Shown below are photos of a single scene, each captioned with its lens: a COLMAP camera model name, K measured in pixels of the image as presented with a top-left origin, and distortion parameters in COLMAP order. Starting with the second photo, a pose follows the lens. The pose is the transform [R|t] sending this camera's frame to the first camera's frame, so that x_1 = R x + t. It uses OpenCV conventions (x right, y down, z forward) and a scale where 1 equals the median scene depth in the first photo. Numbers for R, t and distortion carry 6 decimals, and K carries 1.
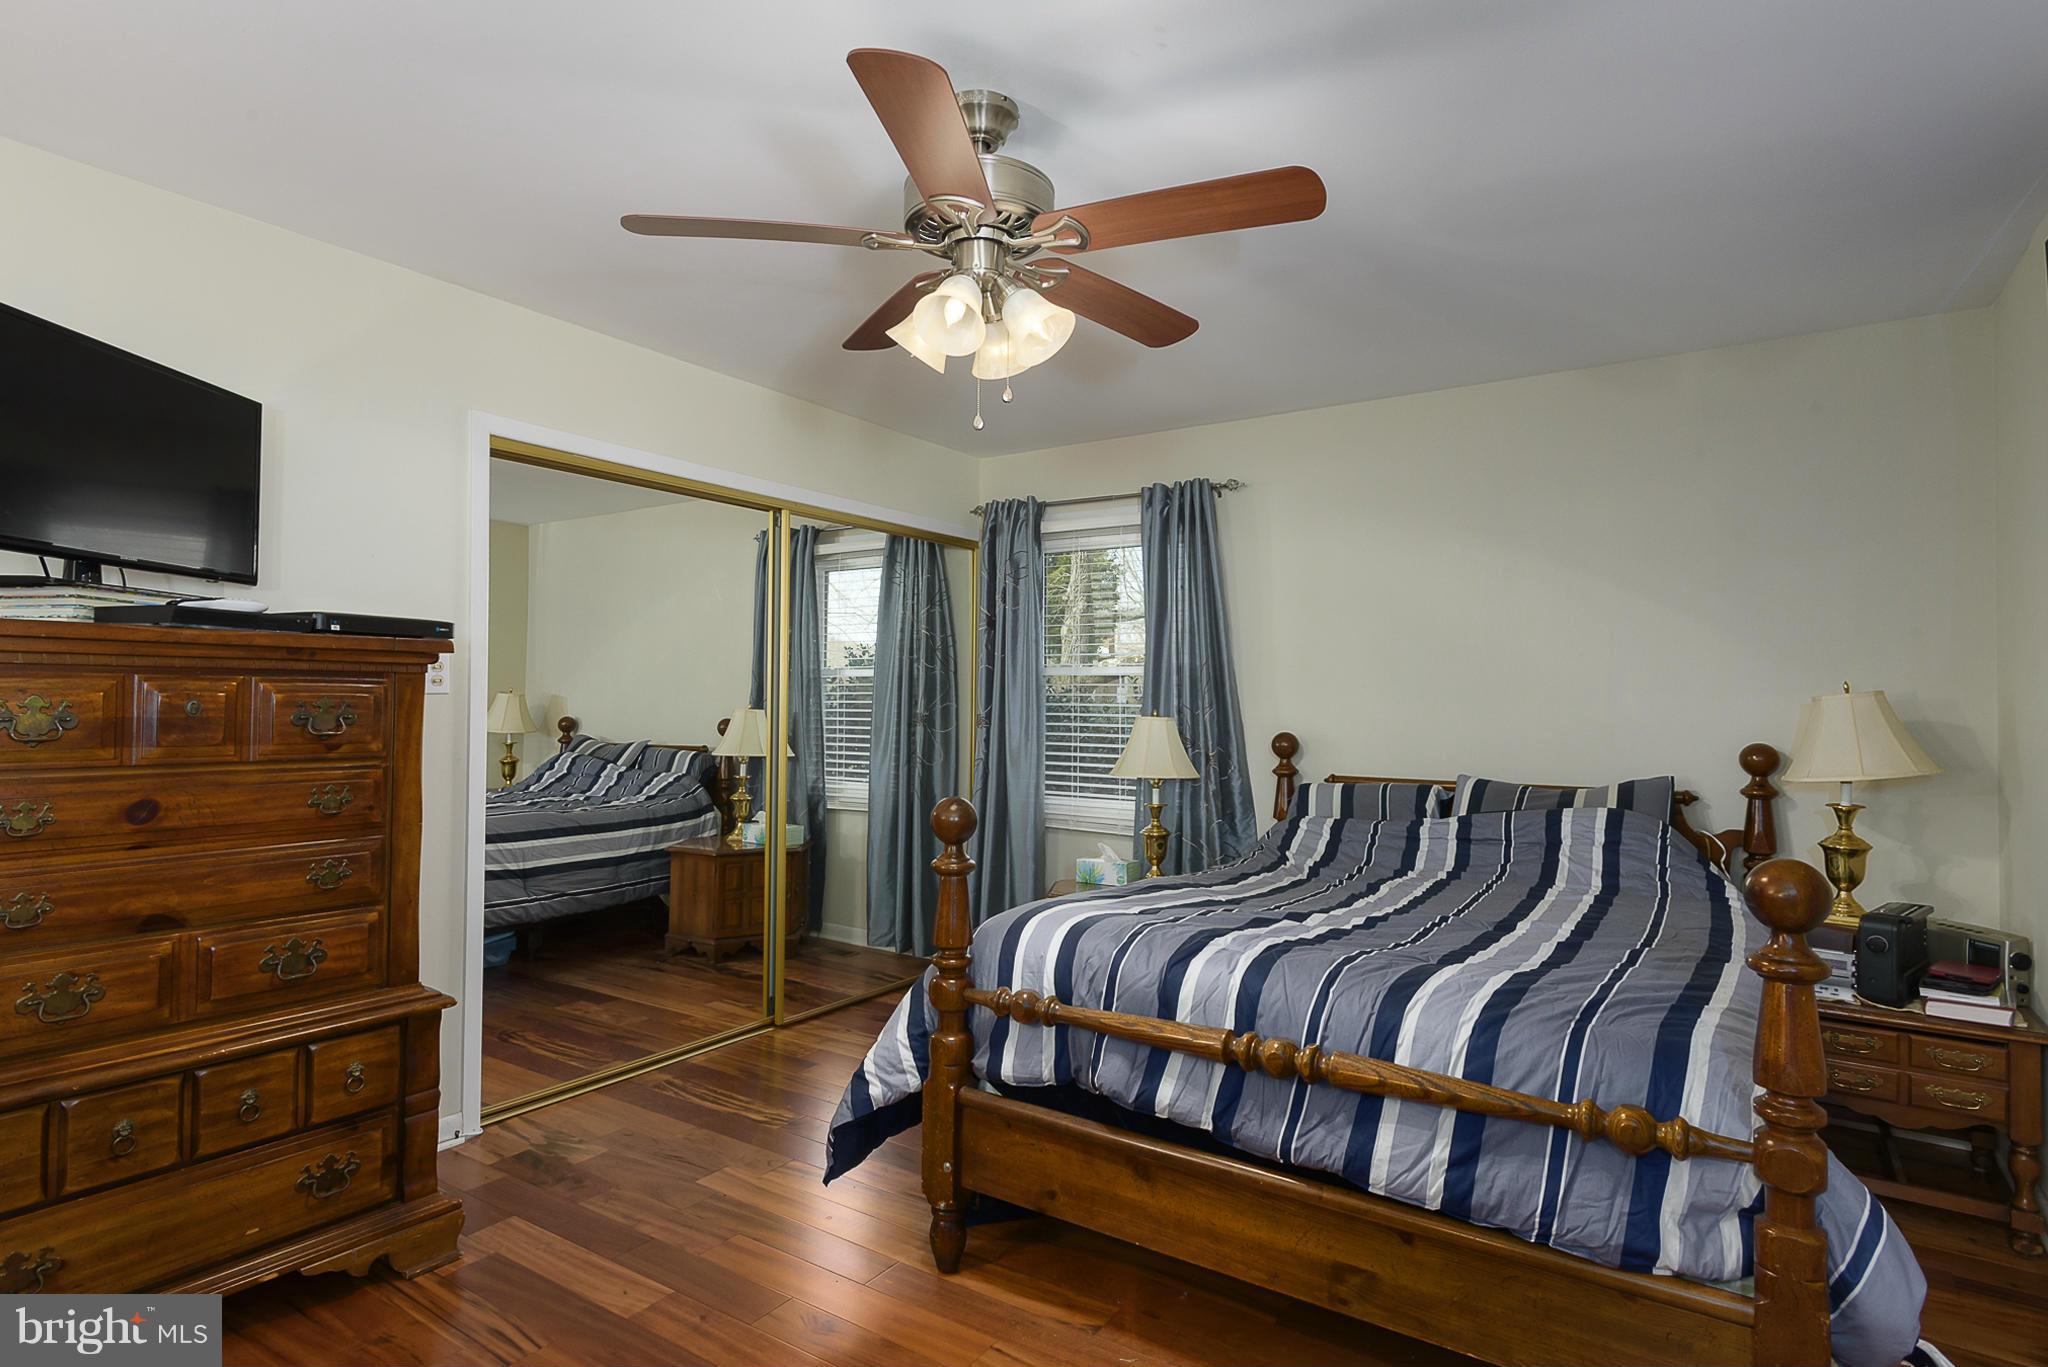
lens RADIAL K [[1089.8, 0, 1024.0], [0, 1089.8, 683.5], [0, 0, 1]] dist [0.032060, 0.000382]
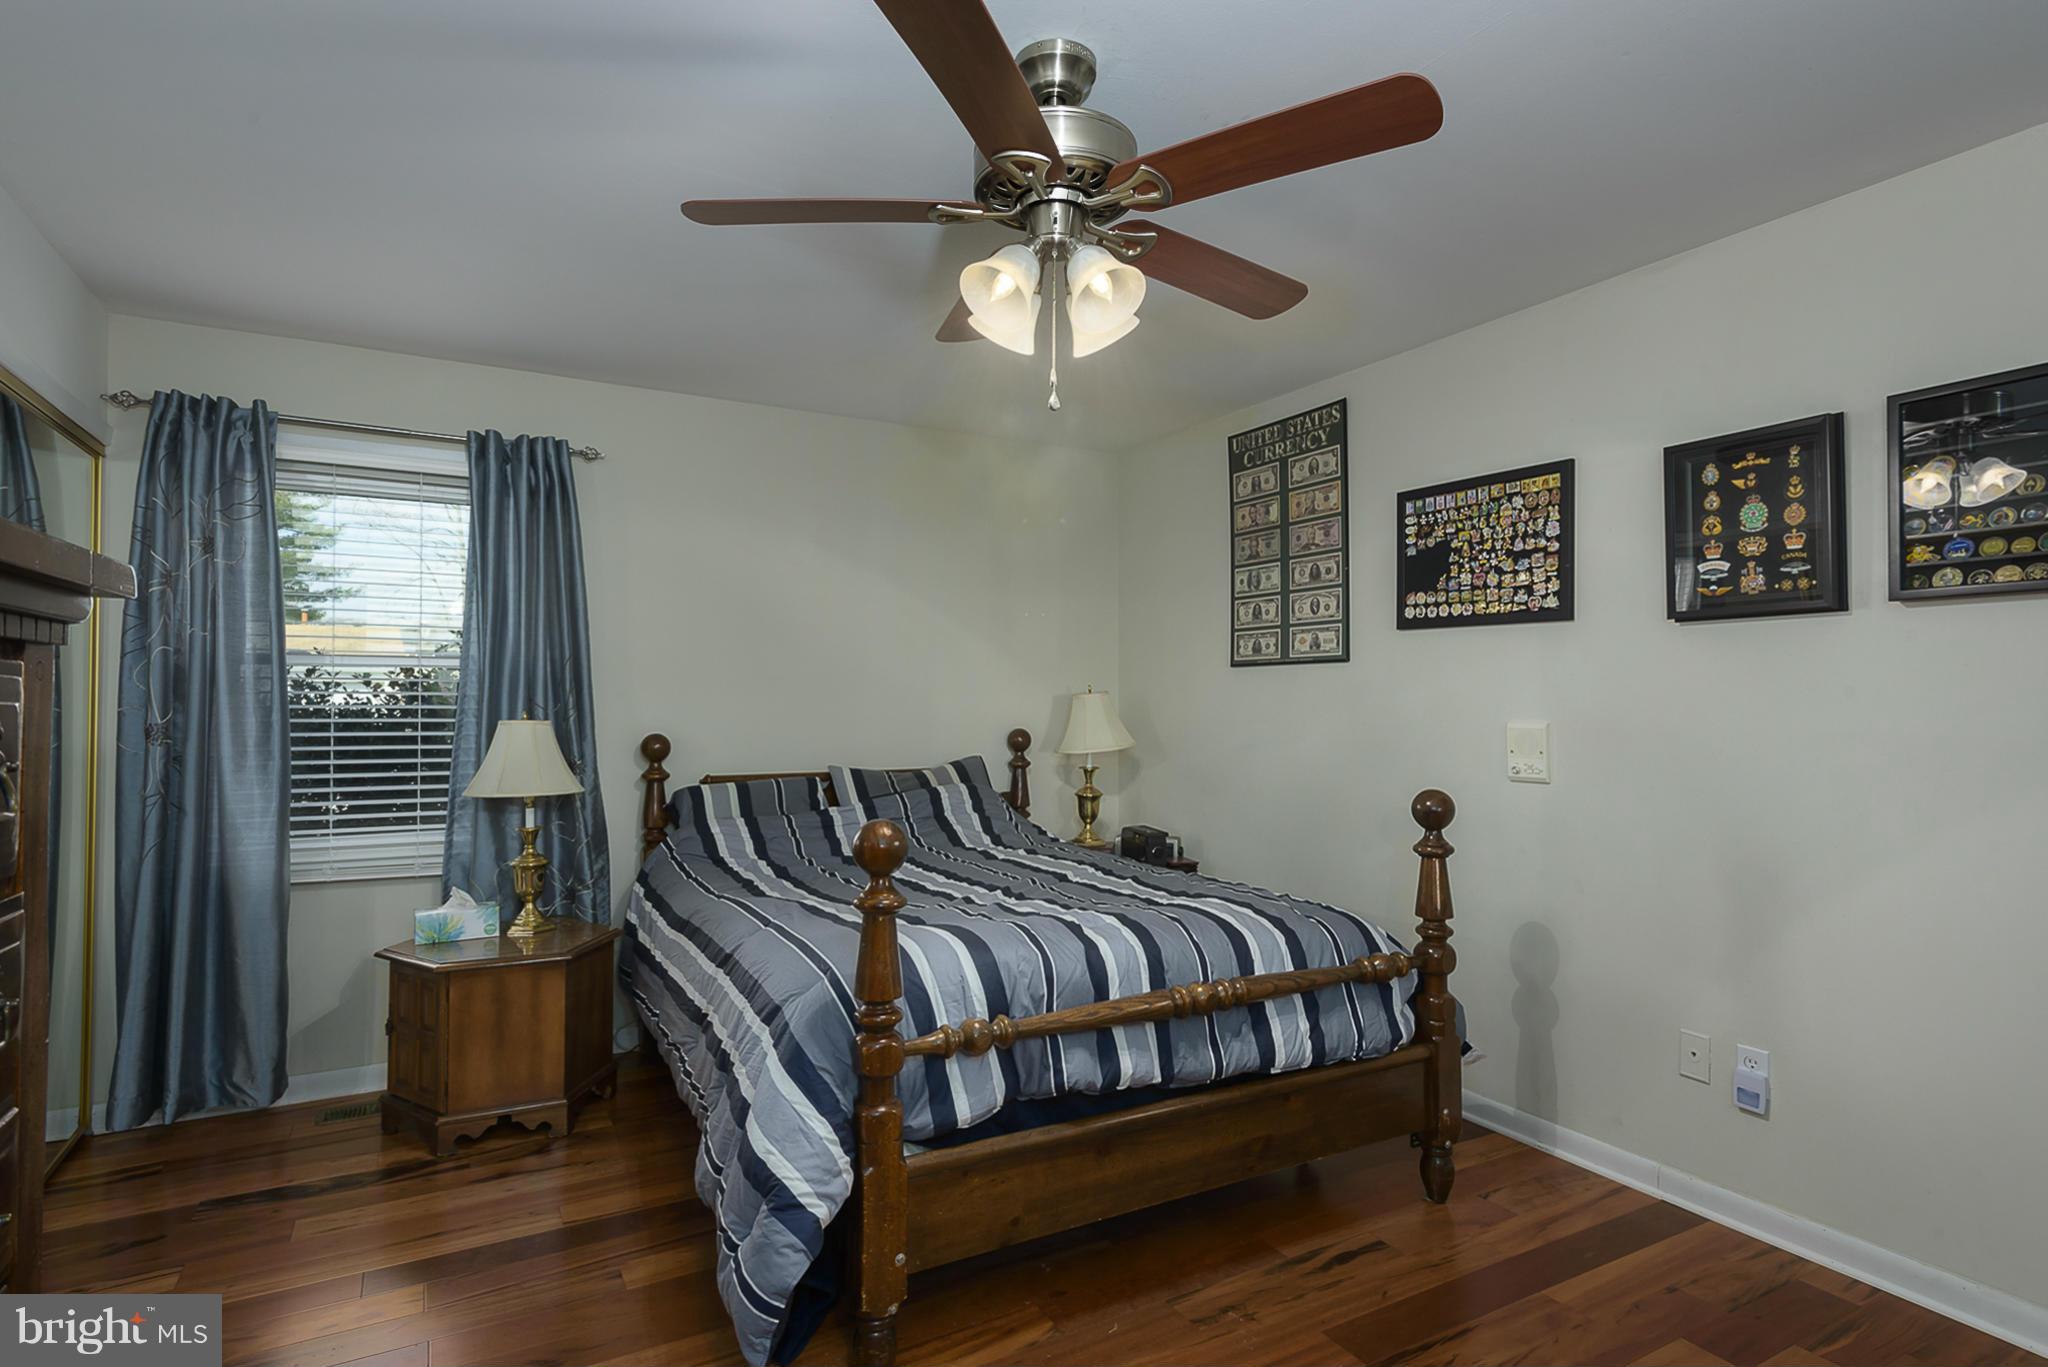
lens RADIAL K [[1067.5, 0, 1024.0], [0, 1067.5, 683.5], [0, 0, 1]] dist [0.000256, 0.000264]
pose [[0.450303, 0.008491, 0.892835, -0.757234], [-0.009350, 0.999945, -0.004793, 0.005530], [-0.892827, -0.006190, 0.450358, 0.552559]]
